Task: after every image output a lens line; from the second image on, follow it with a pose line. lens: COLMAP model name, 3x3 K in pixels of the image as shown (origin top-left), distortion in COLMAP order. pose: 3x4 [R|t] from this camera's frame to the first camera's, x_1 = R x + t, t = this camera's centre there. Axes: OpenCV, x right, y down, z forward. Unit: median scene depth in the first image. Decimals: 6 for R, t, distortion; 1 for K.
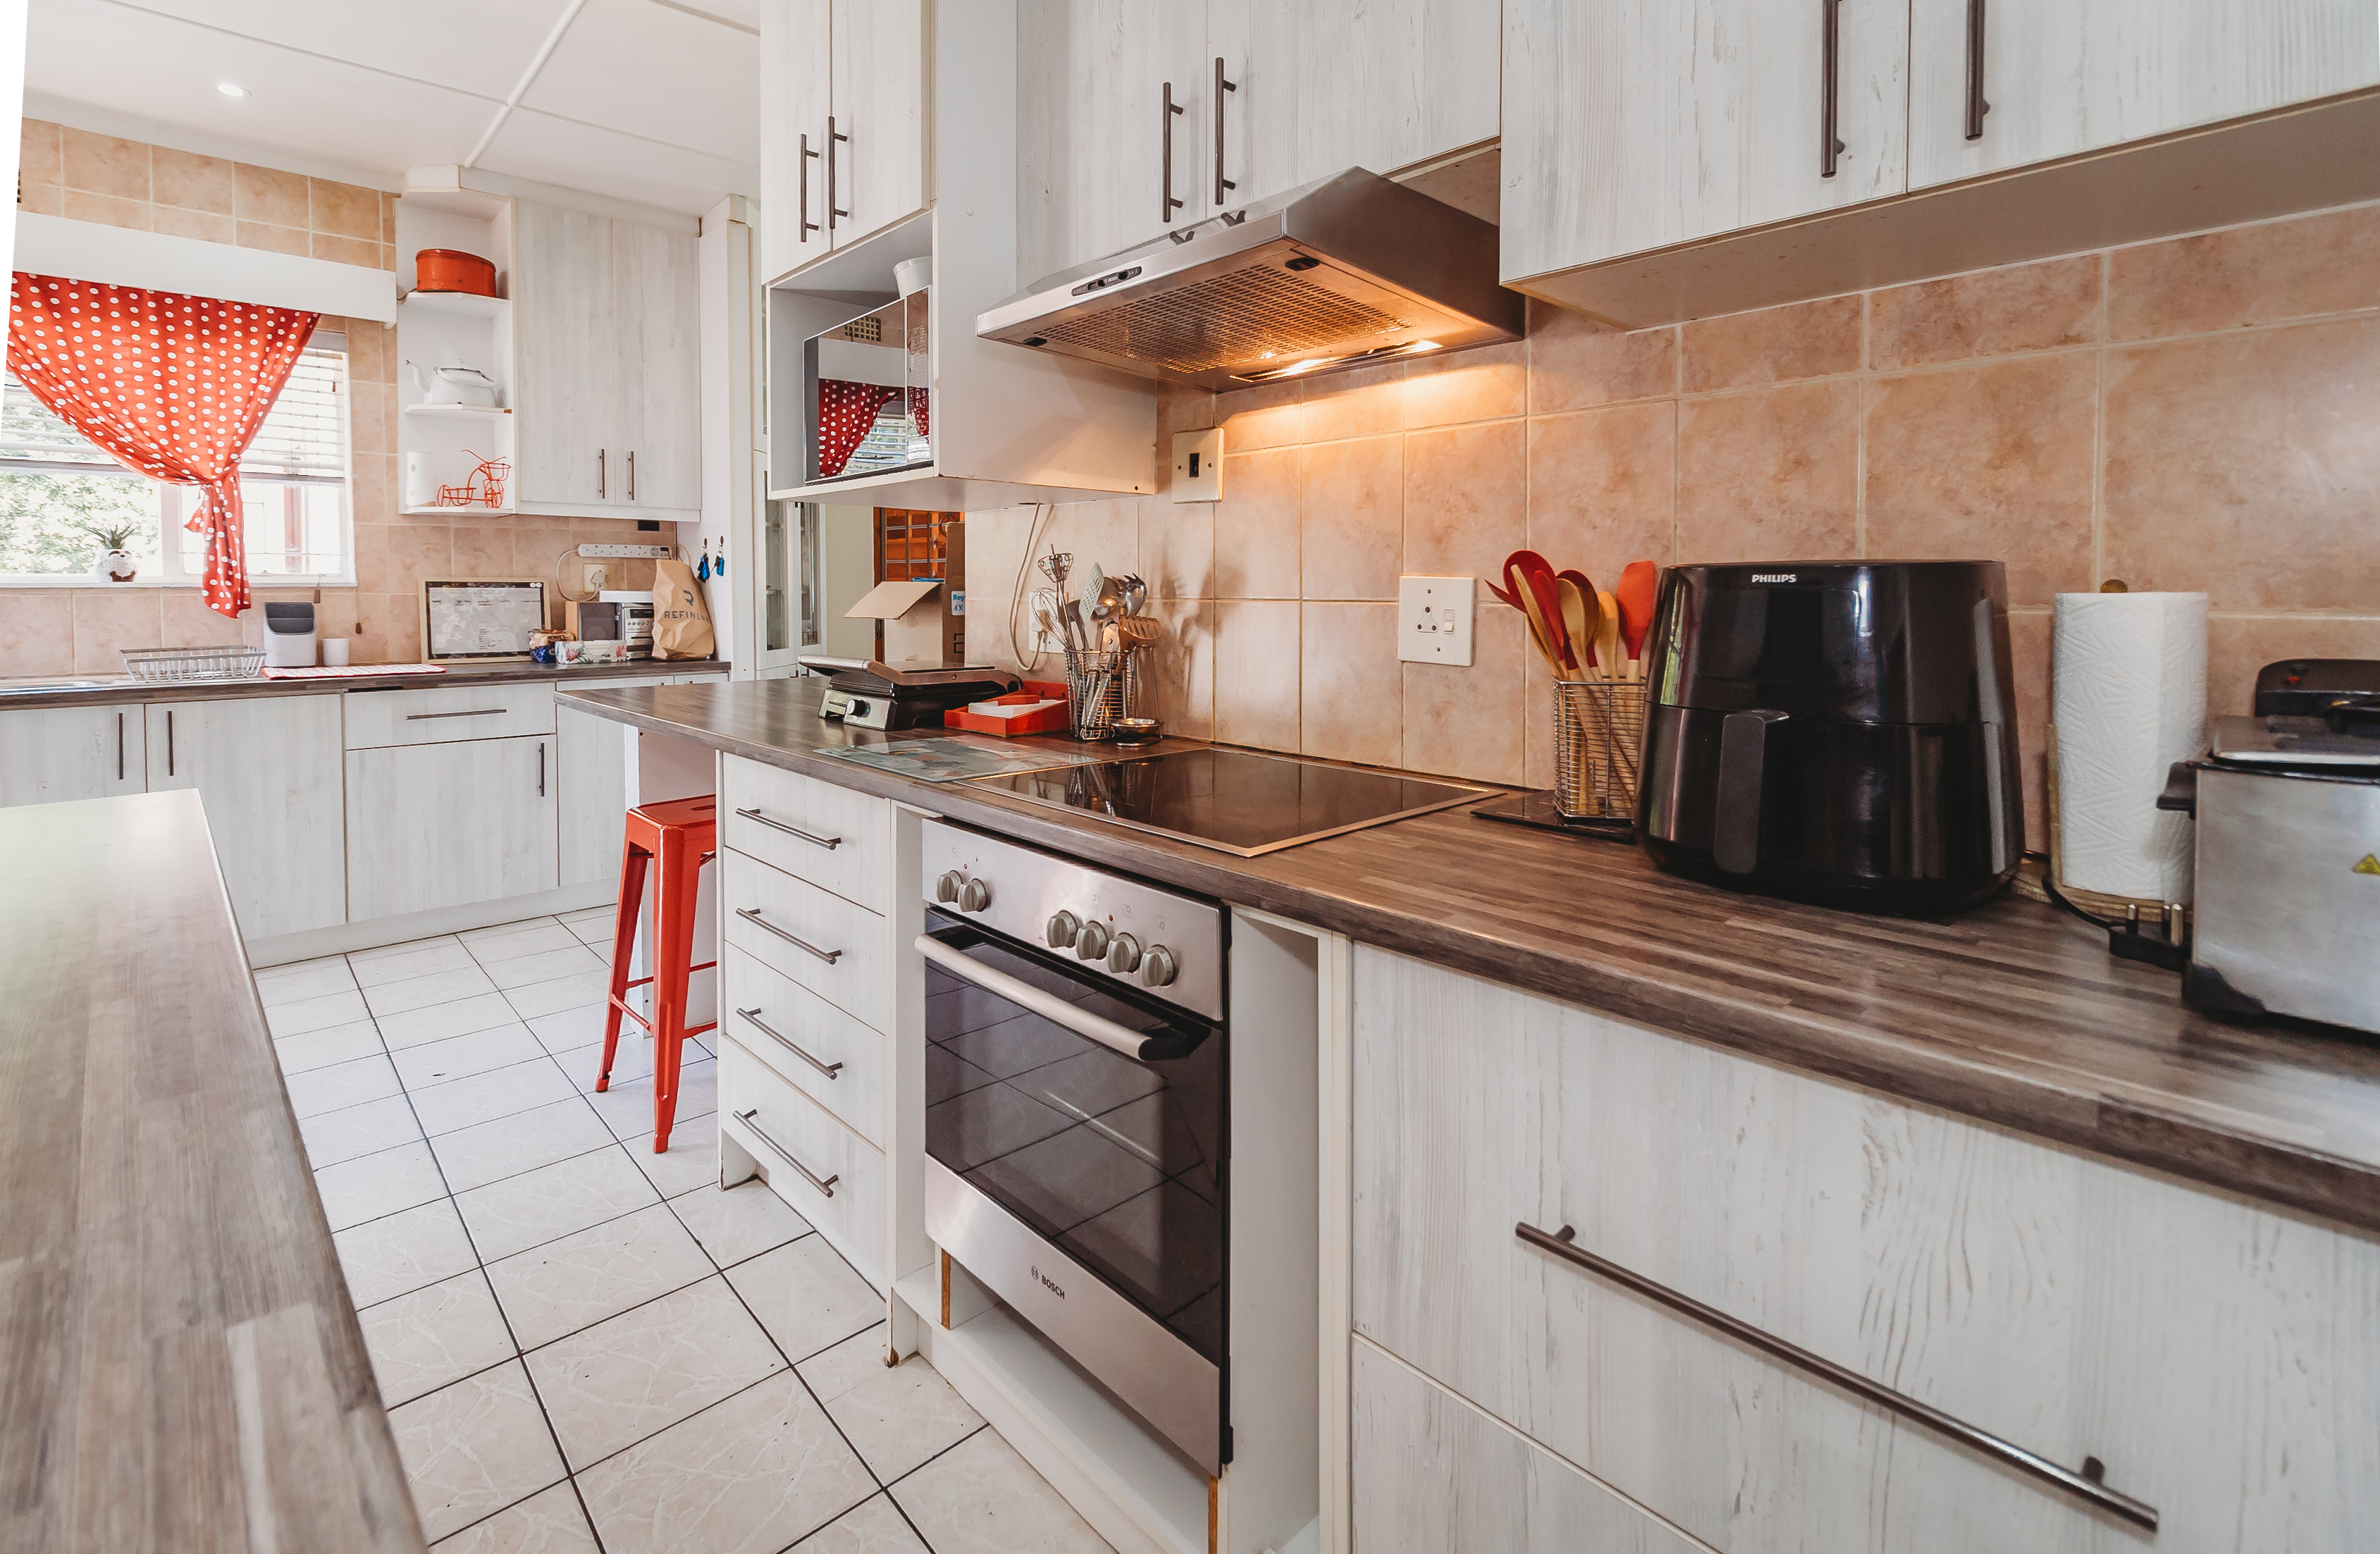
lens RADIAL K [[1050.2, 0, 1071.2], [0, 1050.2, 642.0], [0, 0, 1]] dist [-0.000812, -0.000266]
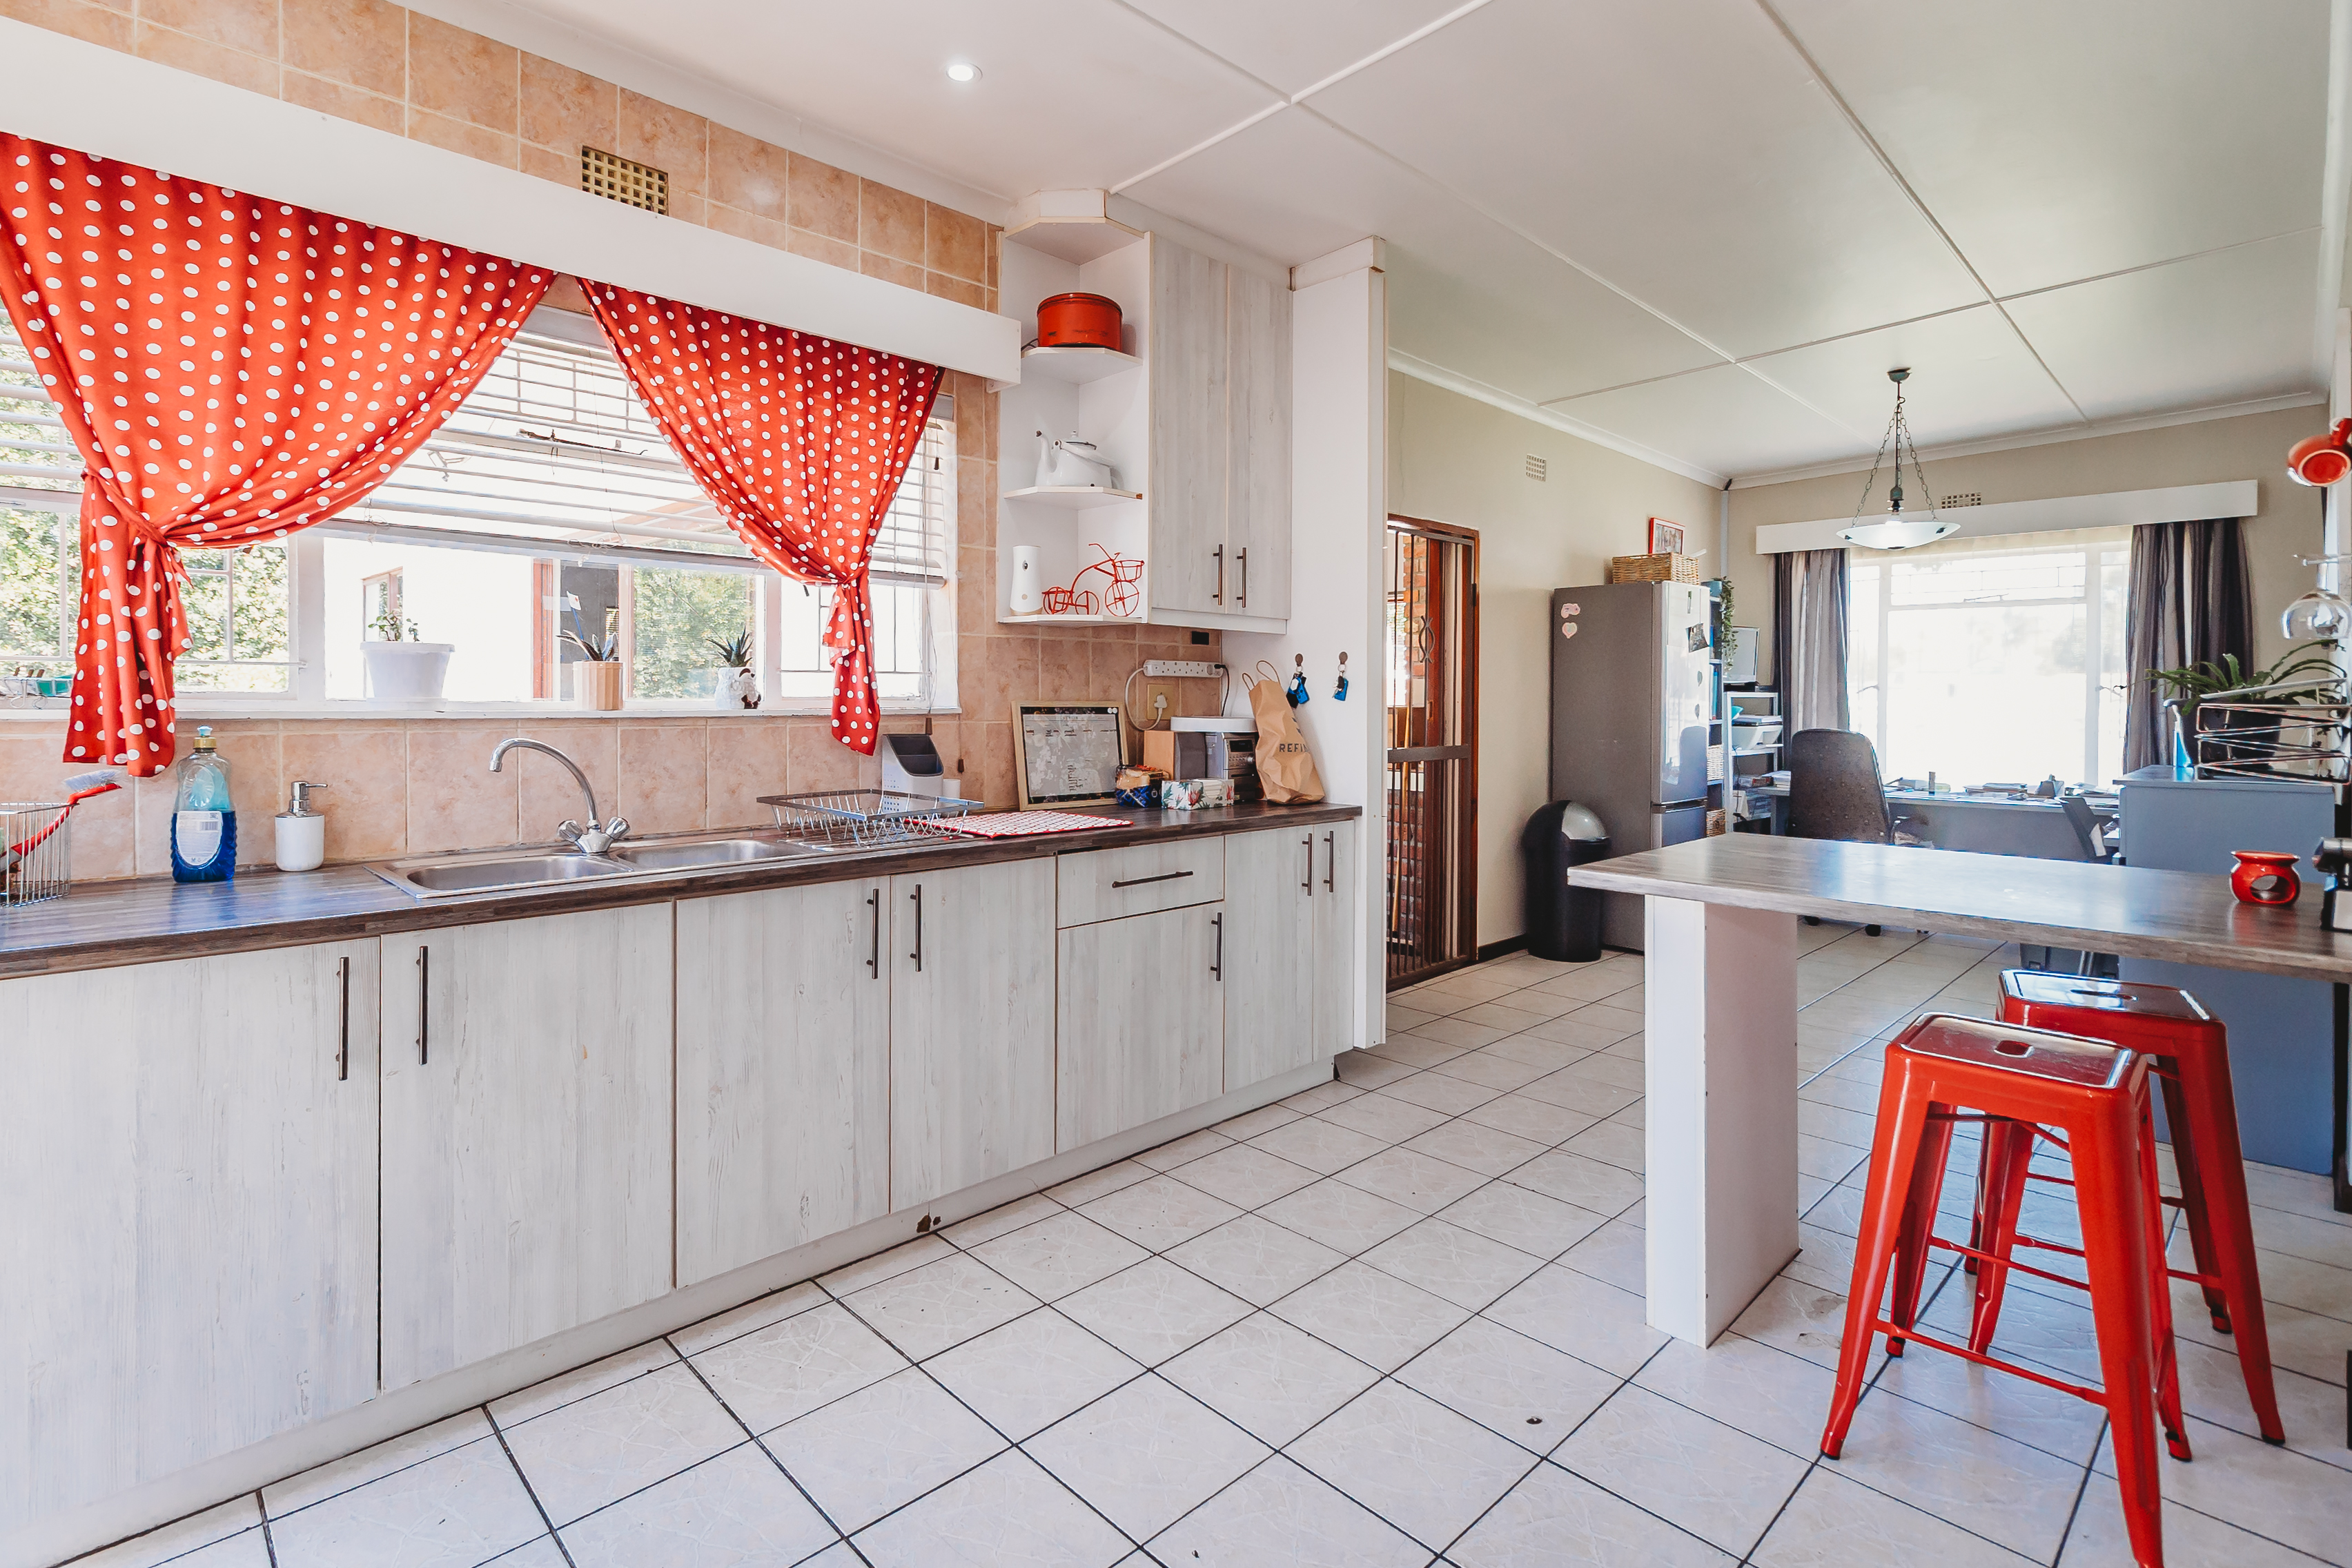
lens RADIAL K [[1076.2, 0, 1071.2], [0, 1076.2, 734.8], [0, 0, 1]] dist [-0.002401, 0.001565]
pose [[0.999900, 0.005177, 0.013156, -0.704921], [-0.004943, 0.999830, -0.017781, -0.026117], [-0.013246, 0.017714, 0.999755, 0.212131]]
